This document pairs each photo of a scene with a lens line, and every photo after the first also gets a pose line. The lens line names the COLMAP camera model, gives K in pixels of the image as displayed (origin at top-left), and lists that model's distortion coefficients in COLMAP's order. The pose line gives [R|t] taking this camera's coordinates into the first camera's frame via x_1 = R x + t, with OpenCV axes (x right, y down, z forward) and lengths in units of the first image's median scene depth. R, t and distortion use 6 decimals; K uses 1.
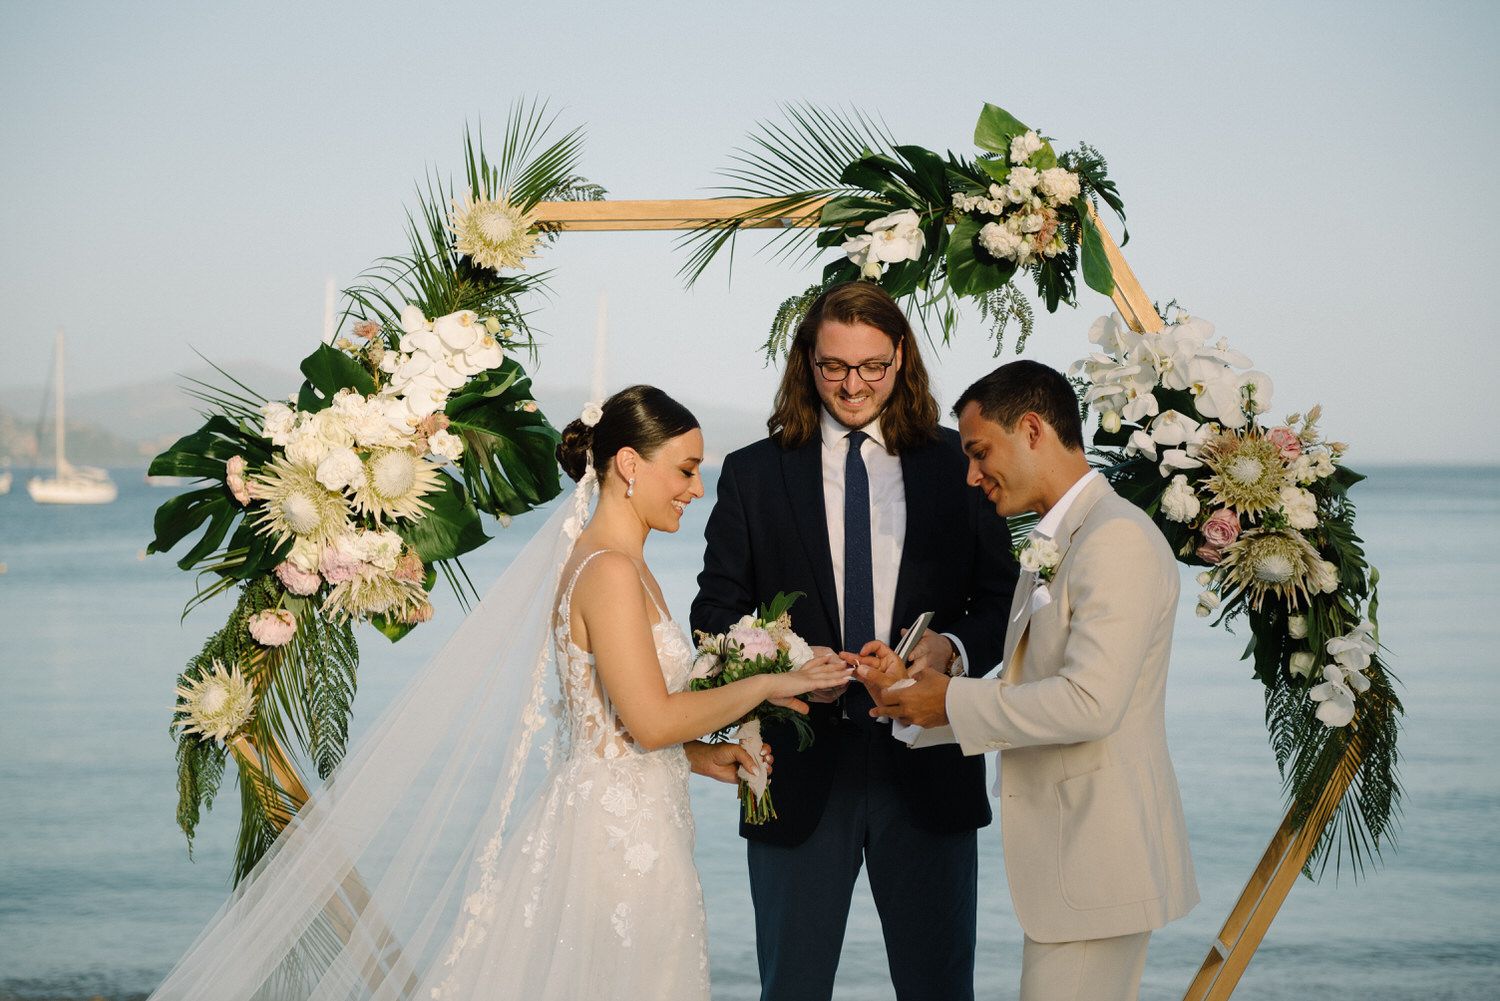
lens RADIAL K [[2725.0, 0, 750.4], [0, 2725.0, 516.3], [0, 0, 1]] dist [0.255363, 0.000000]
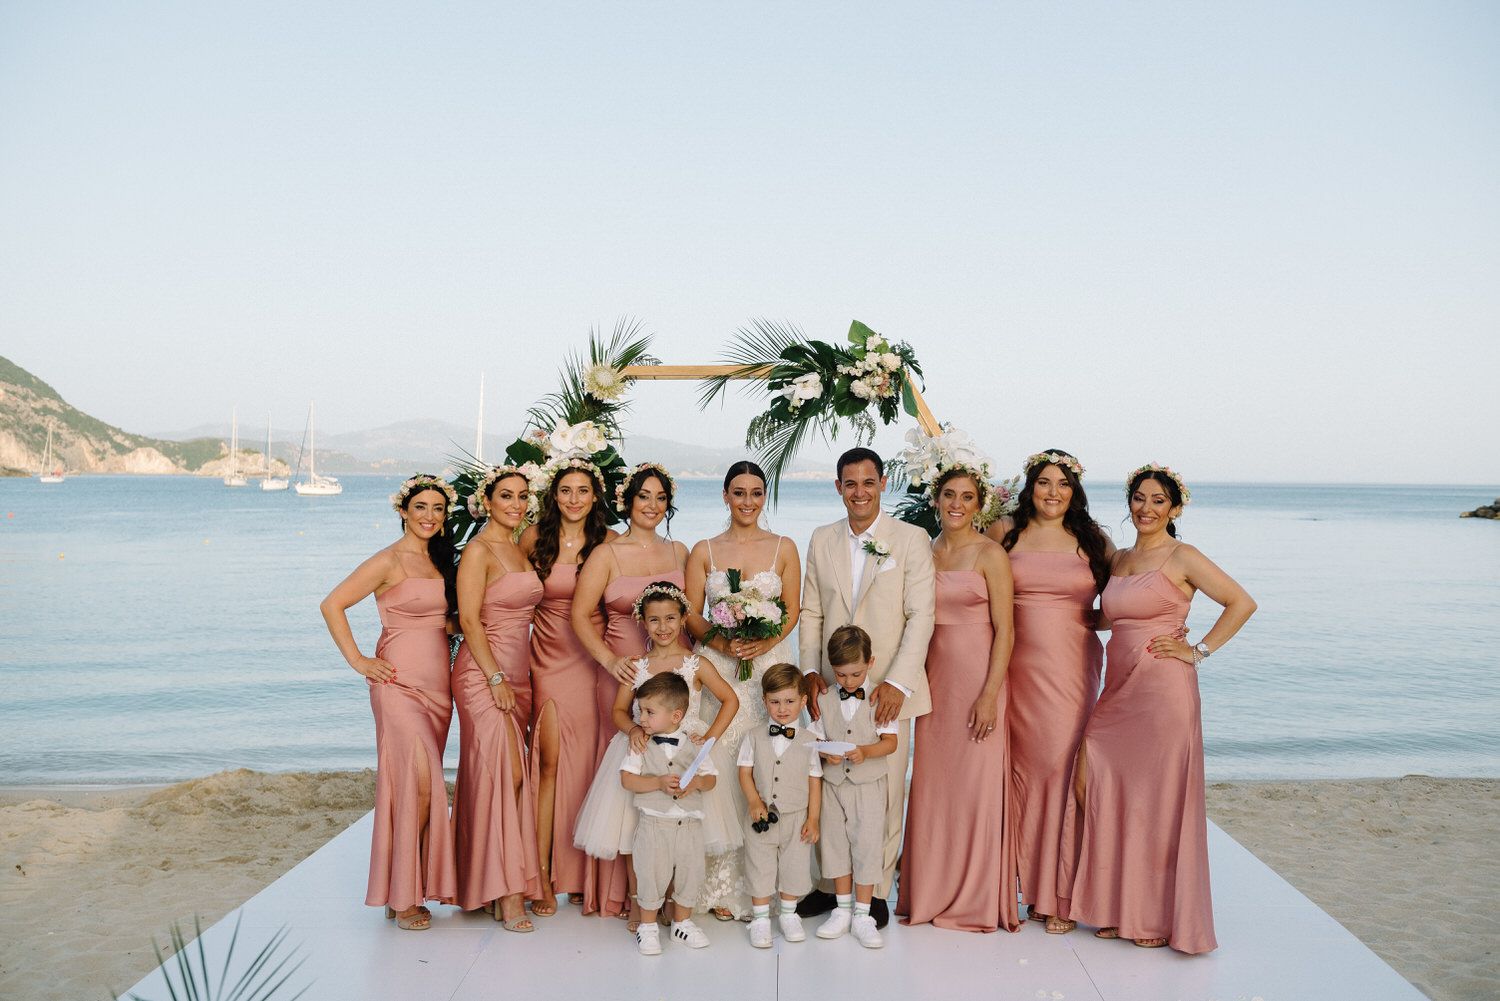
lens RADIAL K [[1548.7, 0, 741.8], [0, 1548.7, 525.7], [0, 0, 1]] dist [0.080983, 0.000000]
pose [[0.999770, 0.009701, 0.019113, -0.014954], [-0.009915, 0.999889, 0.011148, -0.013650], [-0.019002, -0.011335, 0.999755, -0.117301]]
